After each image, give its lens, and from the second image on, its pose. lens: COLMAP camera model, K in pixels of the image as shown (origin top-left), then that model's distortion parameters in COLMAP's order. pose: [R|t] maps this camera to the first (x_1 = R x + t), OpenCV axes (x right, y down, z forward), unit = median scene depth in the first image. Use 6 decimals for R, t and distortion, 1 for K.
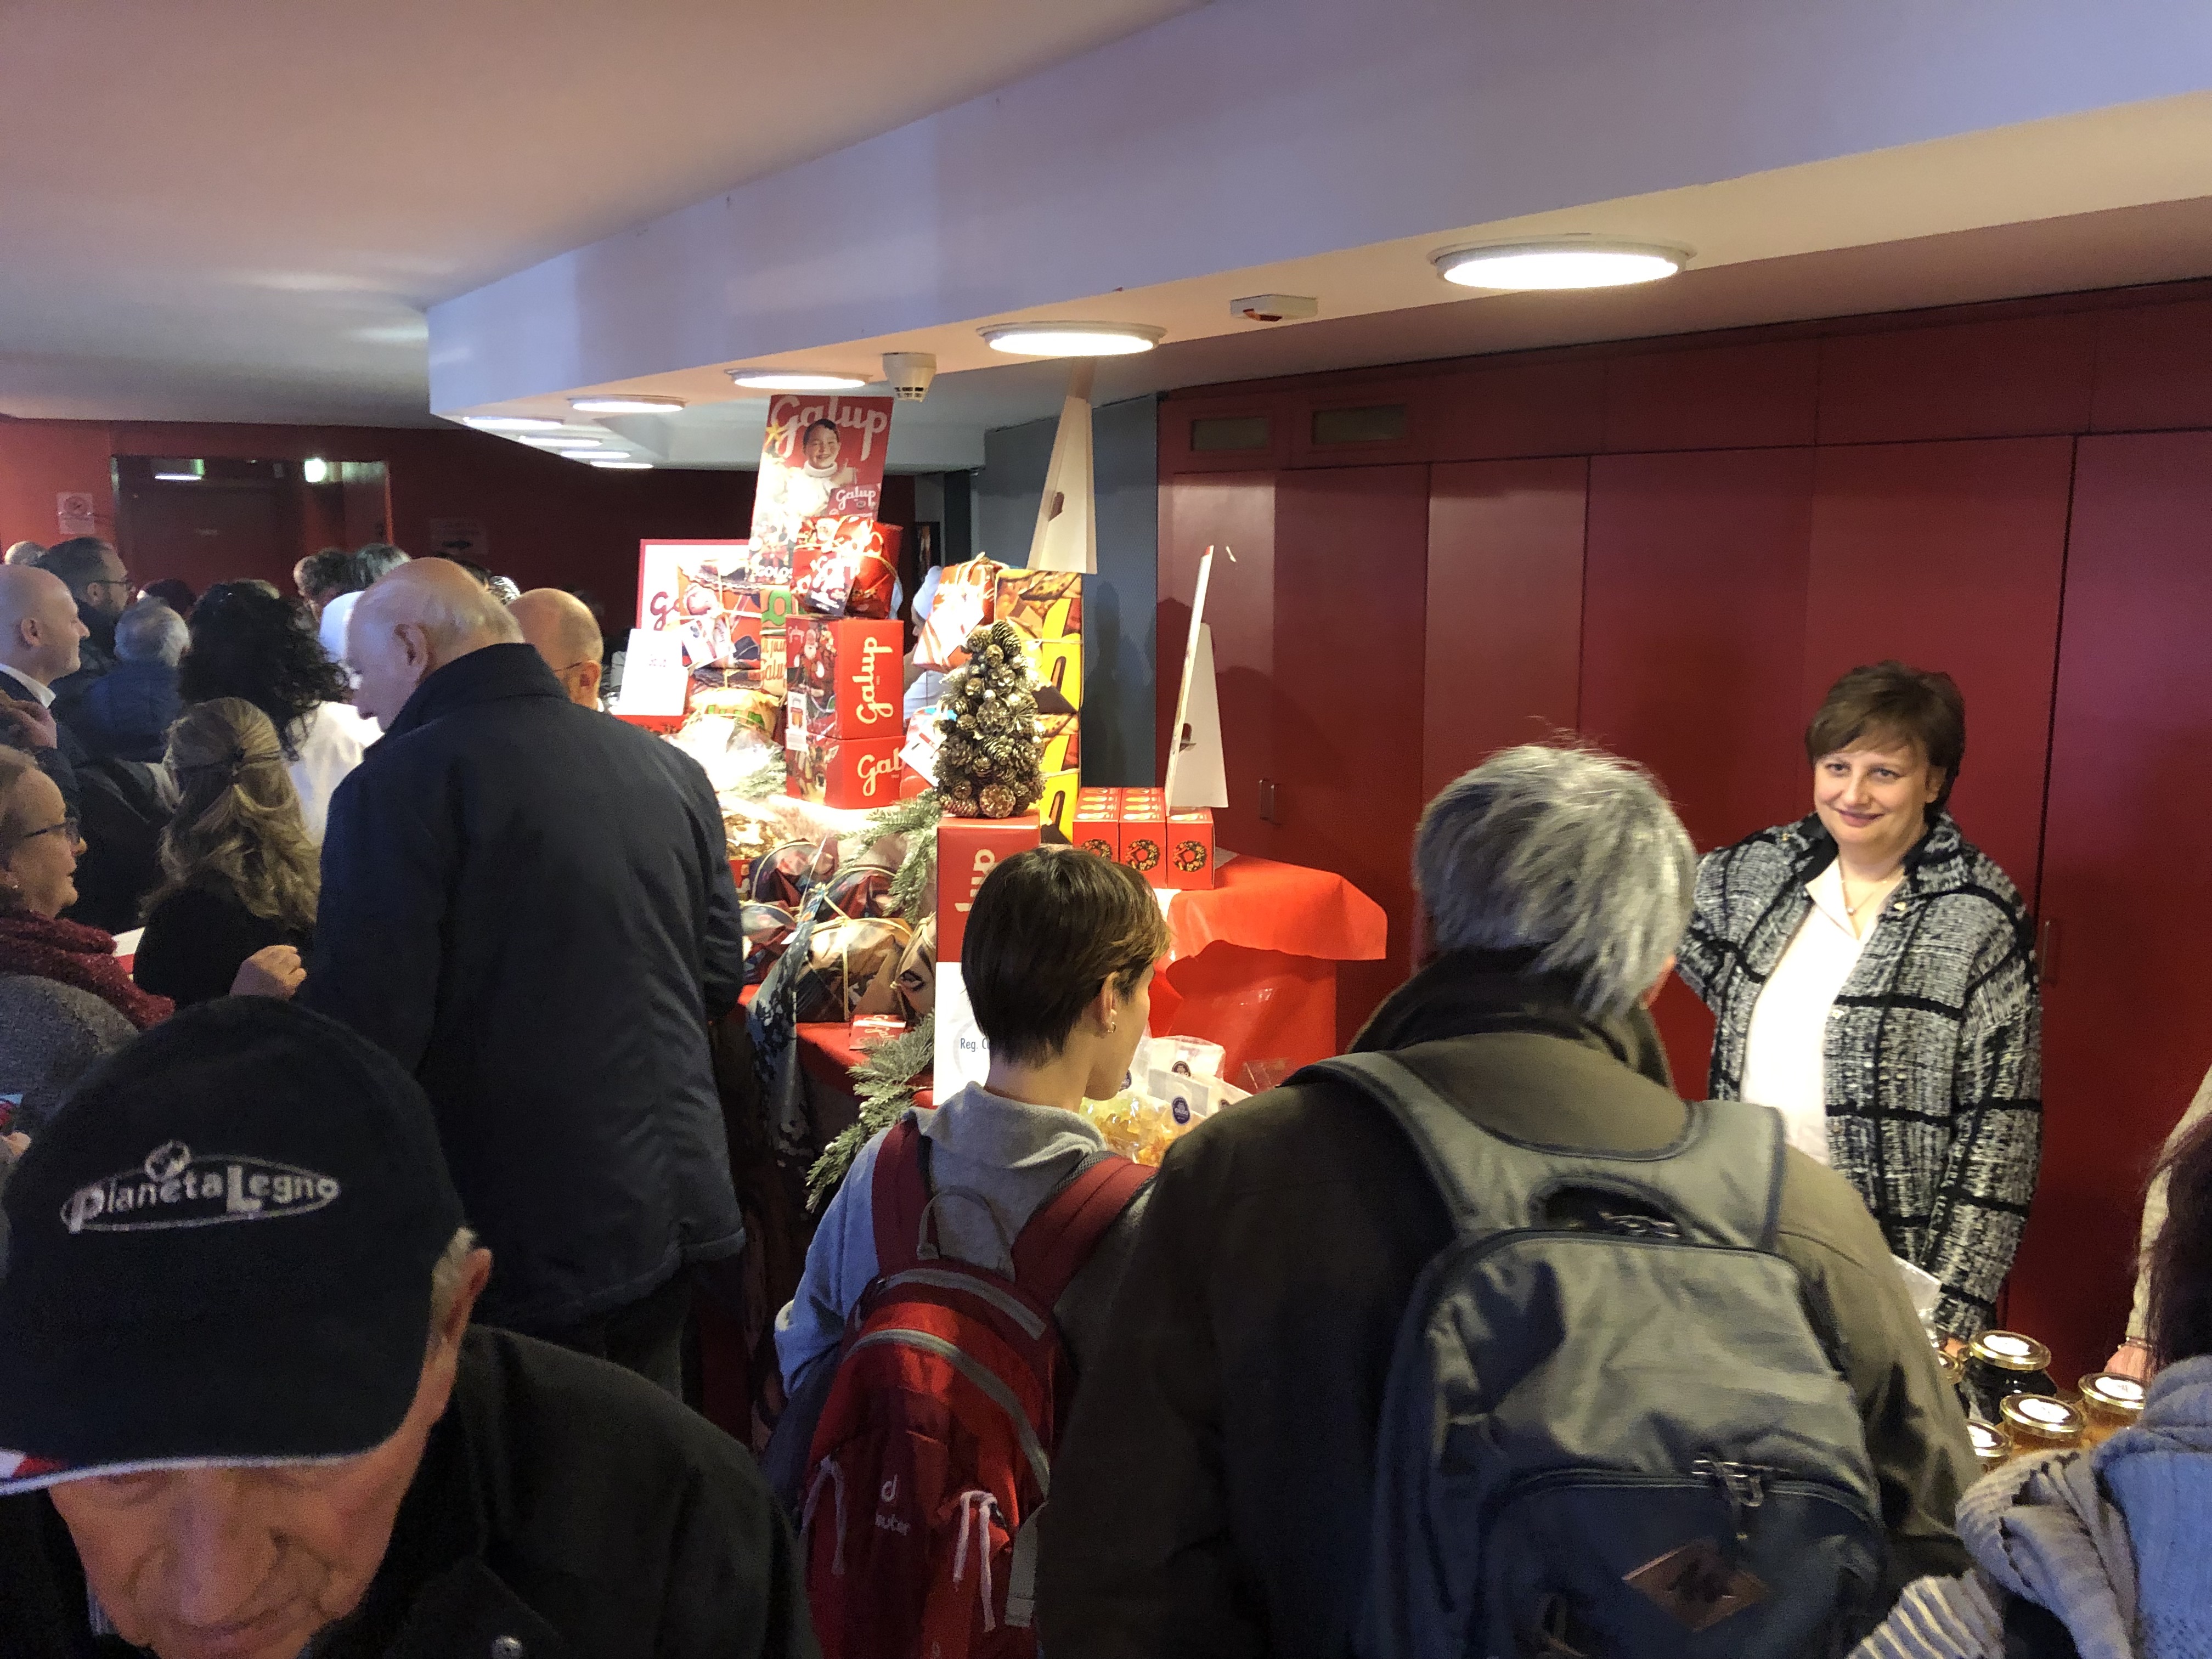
lens RADIAL K [[1736.9, 0, 1111.1], [0, 1736.9, 875.8], [0, 0, 1]] dist [0.170334, -0.331373]
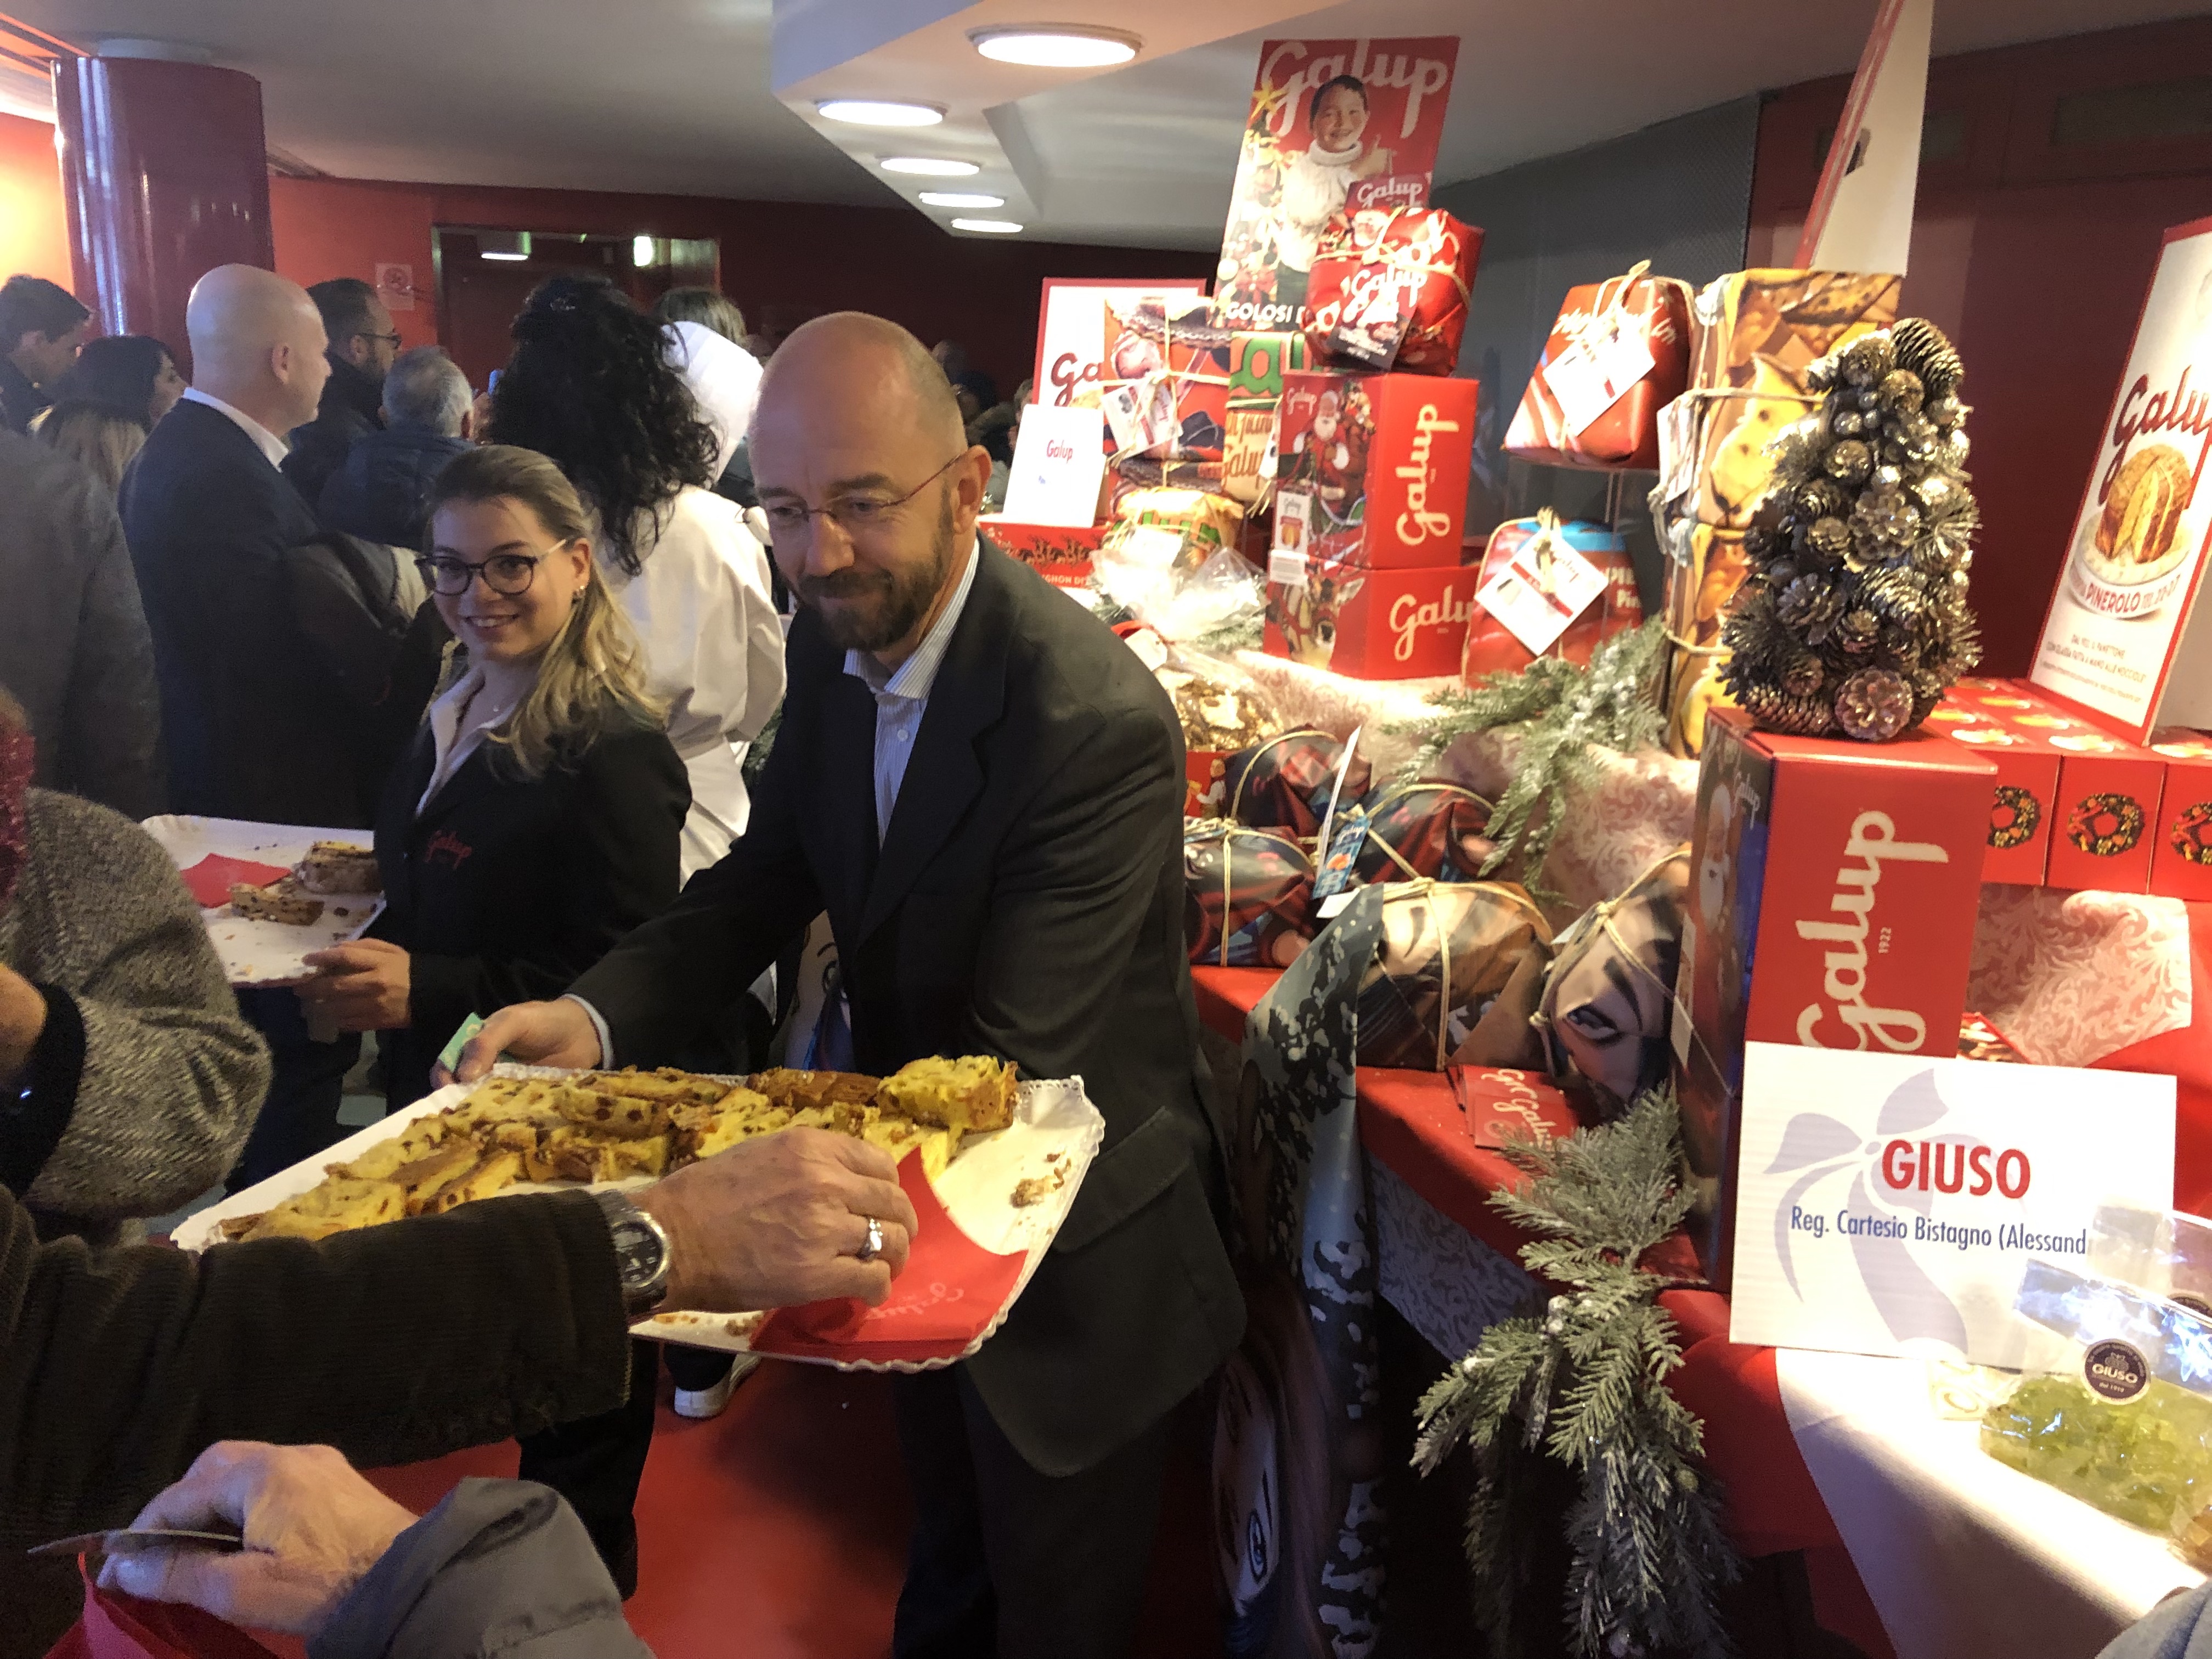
lens RADIAL K [[1736.9, 0, 1111.1], [0, 1736.9, 875.8], [0, 0, 1]] dist [0.170334, -0.331373]
pose [[0.985095, 0.076849, -0.153889, -0.138926], [-0.063161, 0.993759, 0.091945, -0.019528], [0.159995, -0.080854, 0.983801, 0.345155]]
